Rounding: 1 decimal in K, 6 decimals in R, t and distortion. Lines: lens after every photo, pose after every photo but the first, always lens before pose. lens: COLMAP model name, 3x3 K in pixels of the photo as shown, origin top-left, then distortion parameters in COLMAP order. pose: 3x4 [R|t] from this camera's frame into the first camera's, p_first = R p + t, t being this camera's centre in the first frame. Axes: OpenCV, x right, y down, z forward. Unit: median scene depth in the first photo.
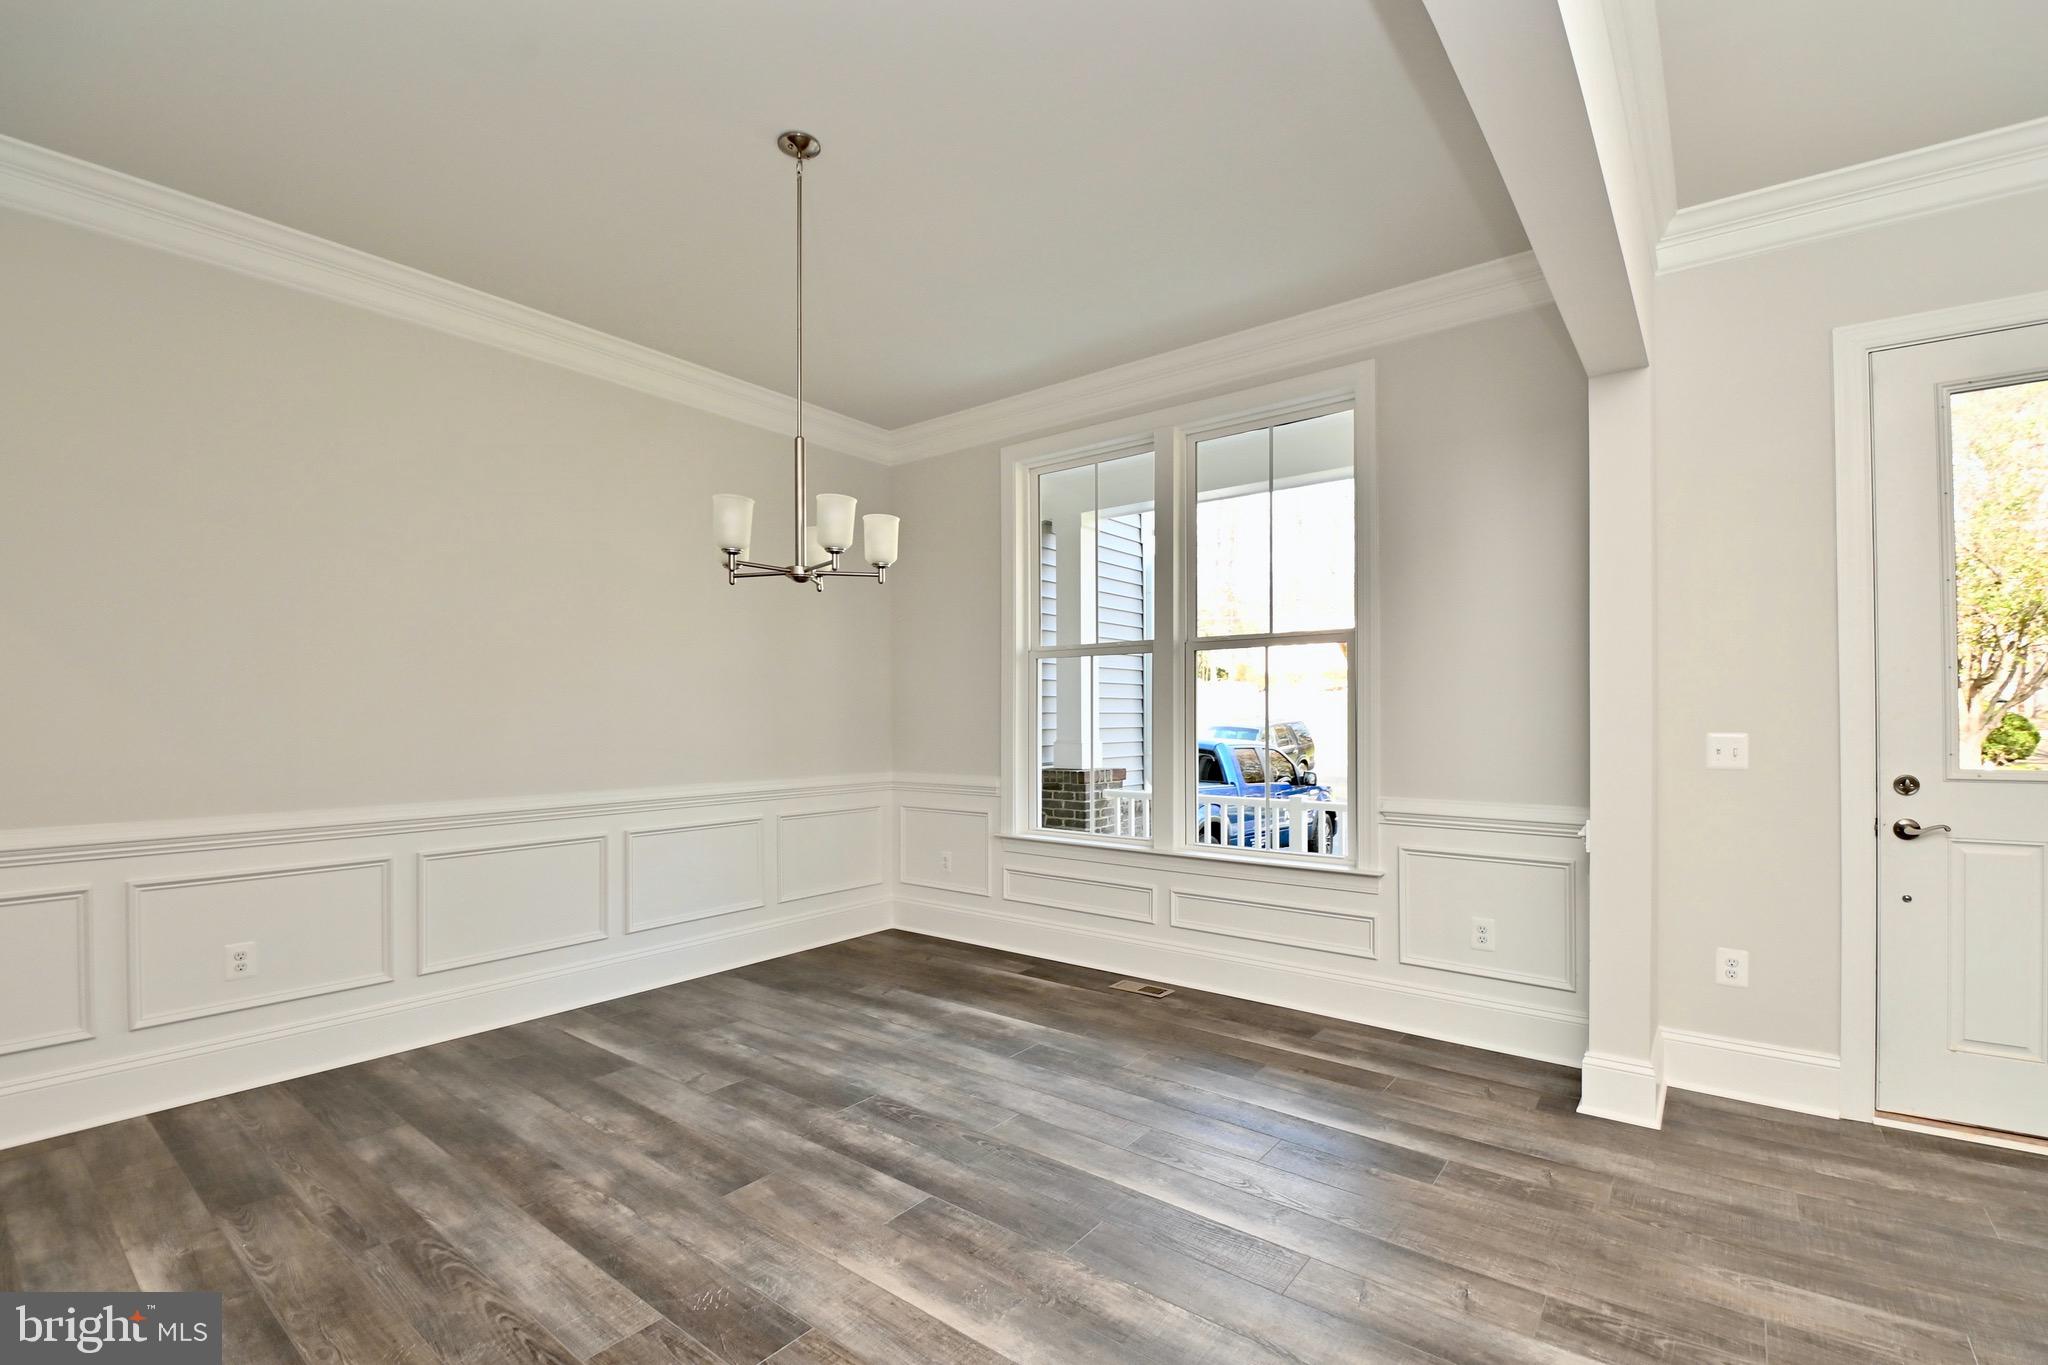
lens RADIAL K [[896.0, 0, 1040.4], [0, 896.0, 712.9], [0, 0, 1]] dist [0.012449, -0.020572]
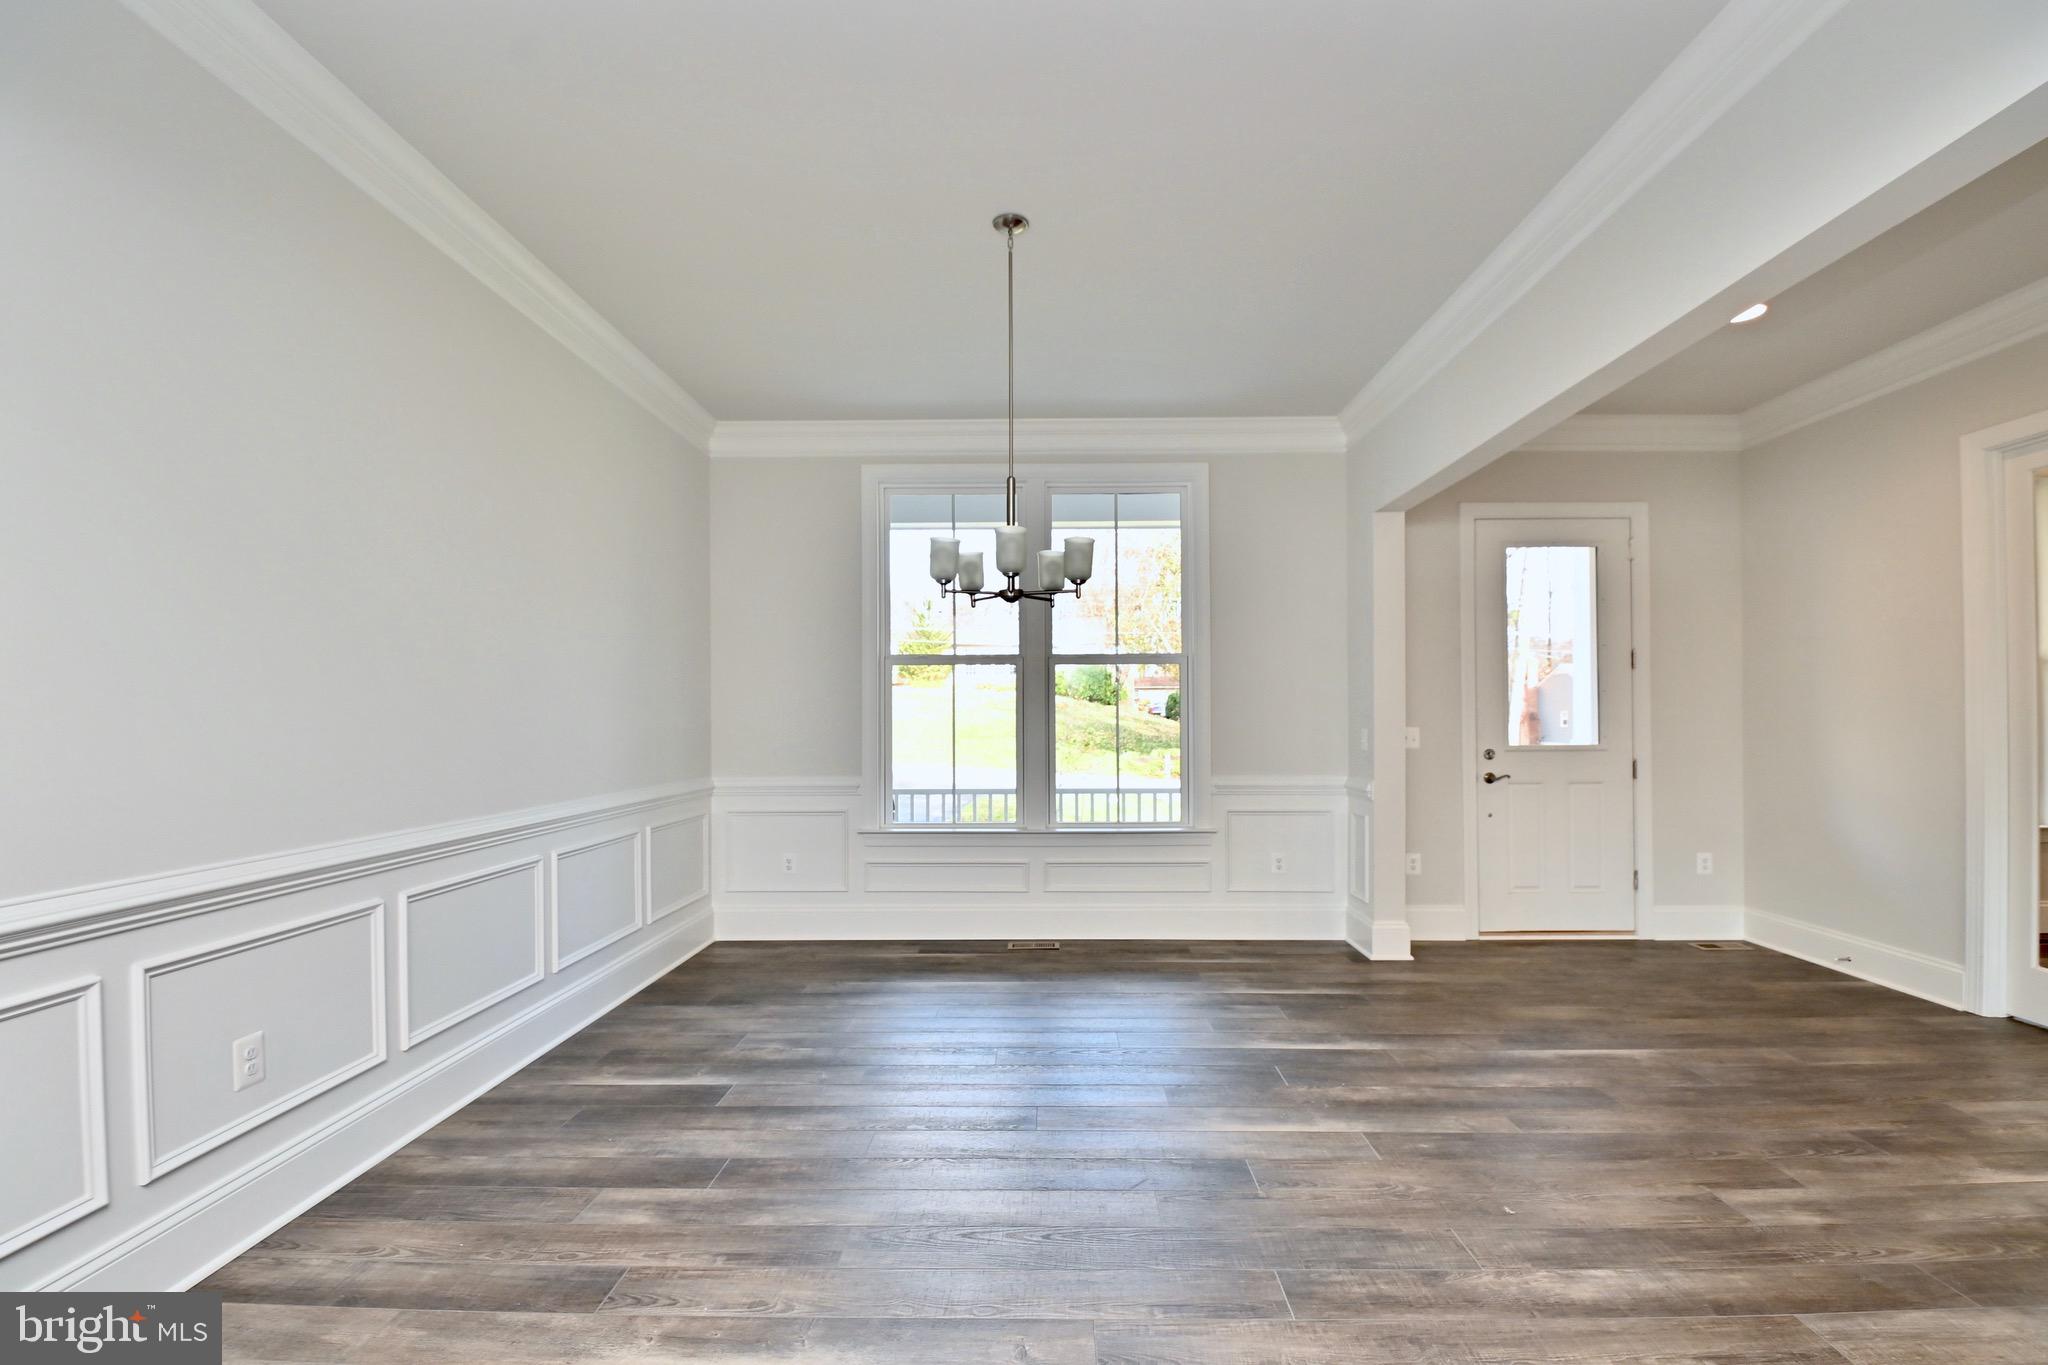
lens RADIAL K [[896.0, 0, 1040.4], [0, 896.0, 712.9], [0, 0, 1]] dist [0.012449, -0.020572]
pose [[0.801673, 0.002841, 0.597756, -0.875044], [-0.000250, 0.999990, -0.004417, 0.002164], [-0.597763, 0.003391, 0.801666, 0.049378]]
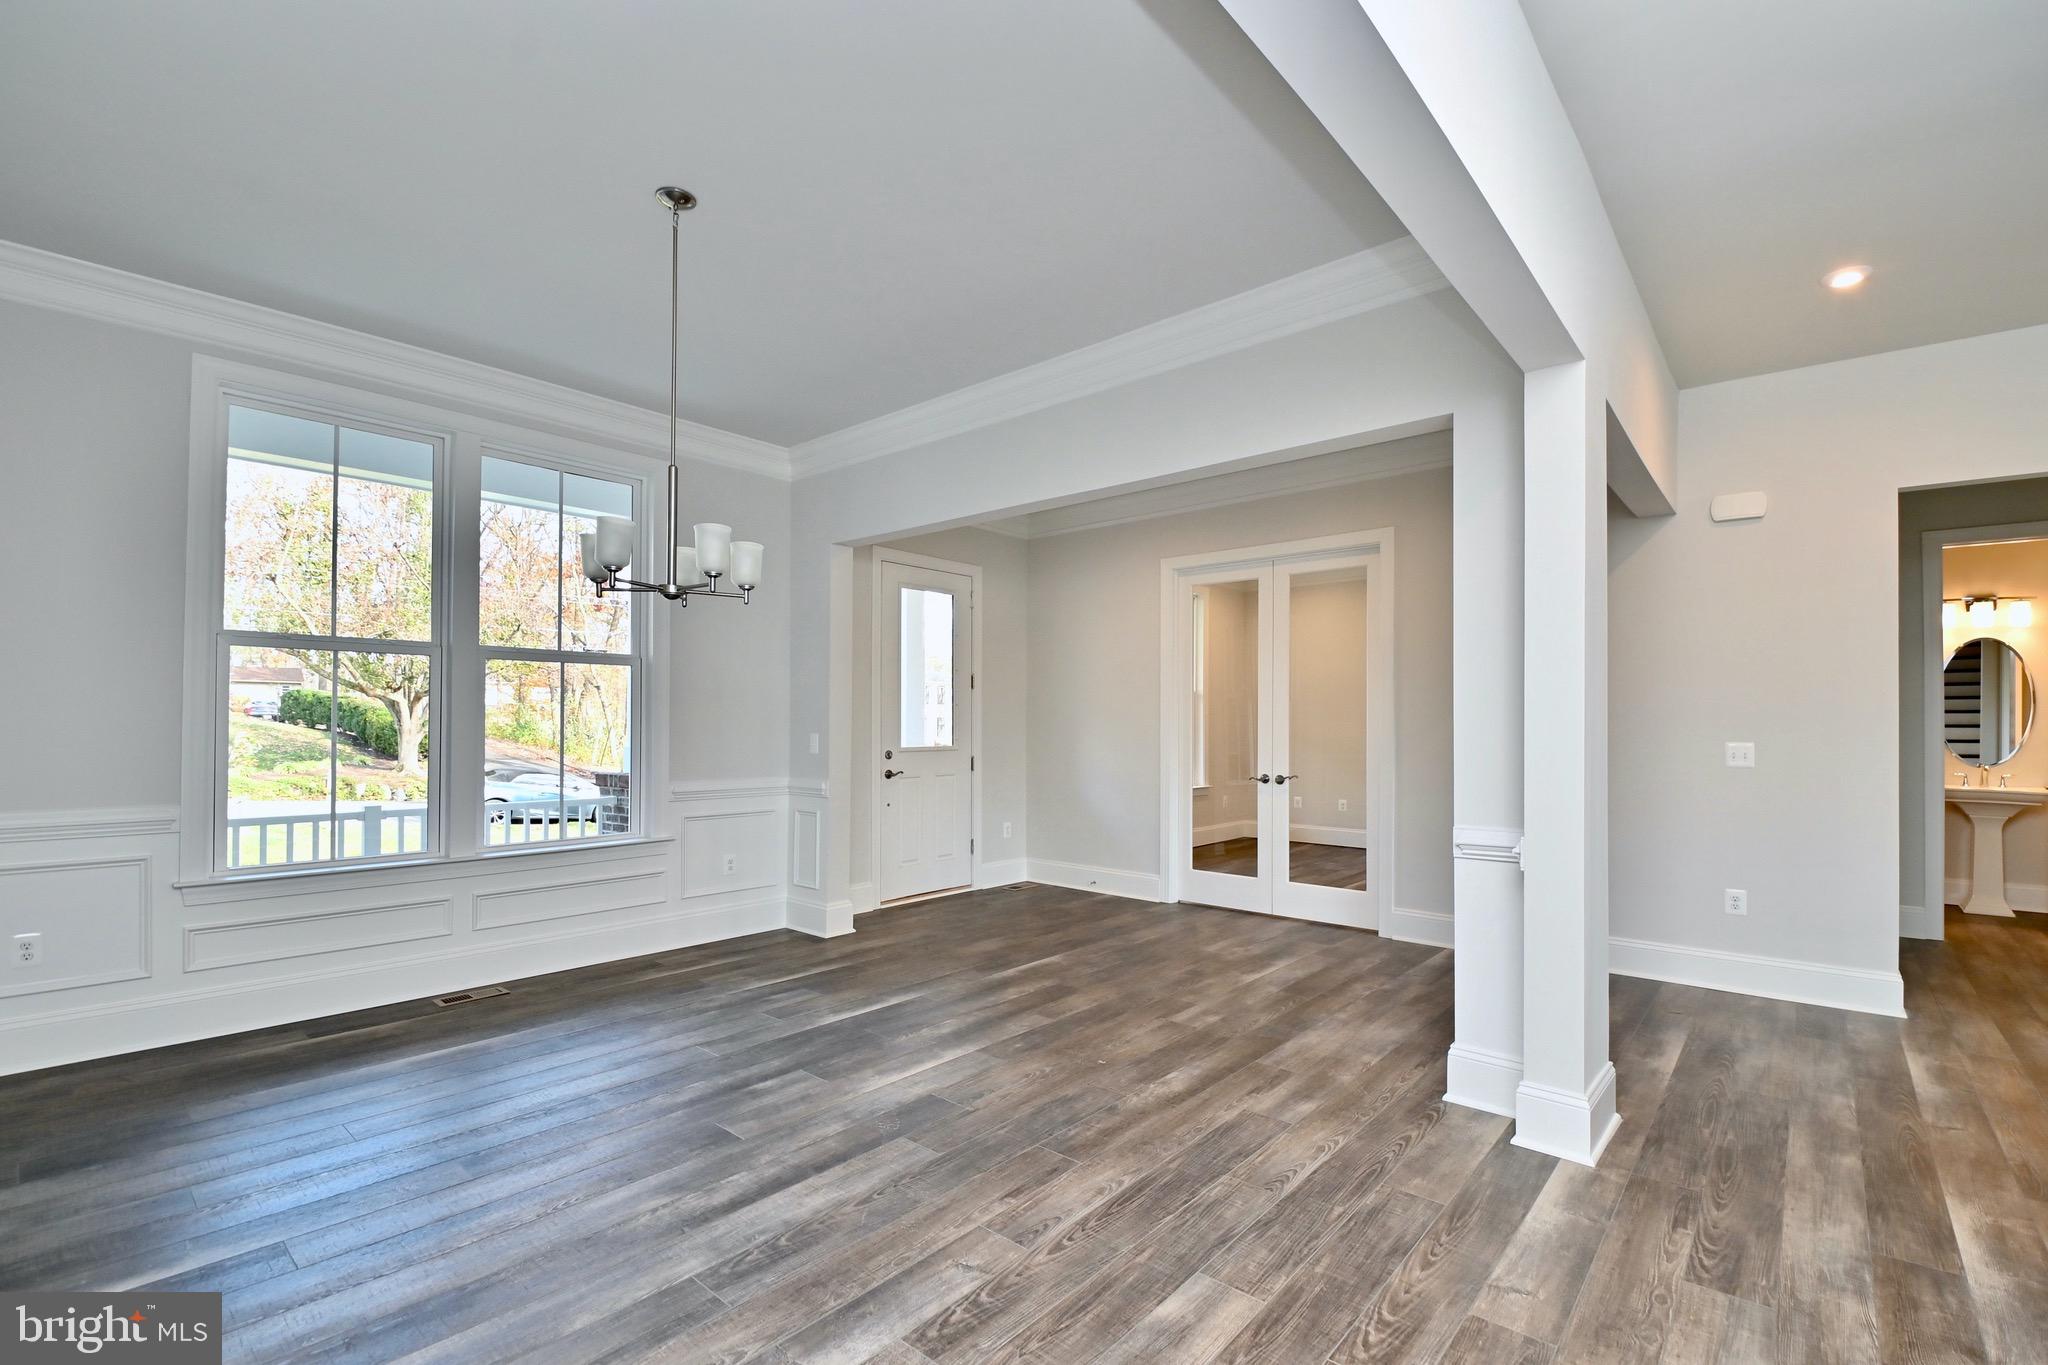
lens RADIAL K [[896.0, 0, 1040.4], [0, 896.0, 712.9], [0, 0, 1]] dist [0.012449, -0.020572]
pose [[0.055375, 0.015708, 0.998342, -1.247864], [-0.008572, 0.999847, -0.015256, 0.004505], [-0.998429, -0.007713, 0.055501, 0.466506]]
